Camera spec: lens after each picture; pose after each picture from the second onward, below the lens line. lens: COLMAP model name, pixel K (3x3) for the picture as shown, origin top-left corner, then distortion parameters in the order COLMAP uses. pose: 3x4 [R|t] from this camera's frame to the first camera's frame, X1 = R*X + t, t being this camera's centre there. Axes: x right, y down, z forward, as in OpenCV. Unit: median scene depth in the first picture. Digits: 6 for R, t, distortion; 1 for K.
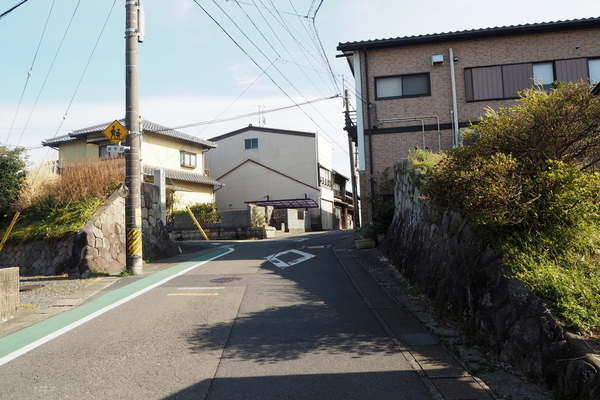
lens RADIAL K [[515.7, 0, 299.8], [0, 515.7, 199.4], [0, 0, 1]] dist [-0.041456, -0.001990]
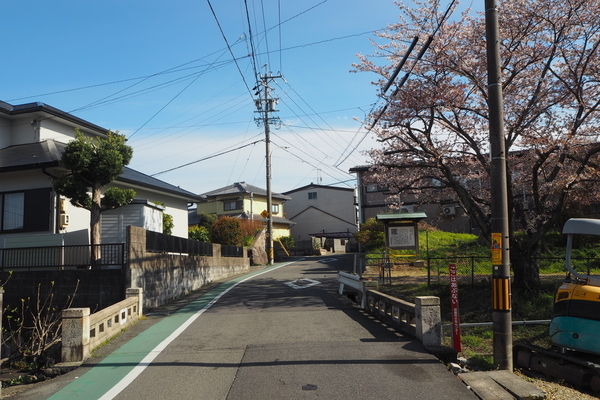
lens RADIAL K [[515.7, 0, 300.5], [0, 515.7, 201.0], [0, 0, 1]] dist [-0.041456, -0.001990]
pose [[0.993059, -0.012855, -0.116917, 0.063800], [0.007213, 0.998795, -0.048554, -0.023565], [0.117400, 0.047374, 0.991954, -0.674541]]
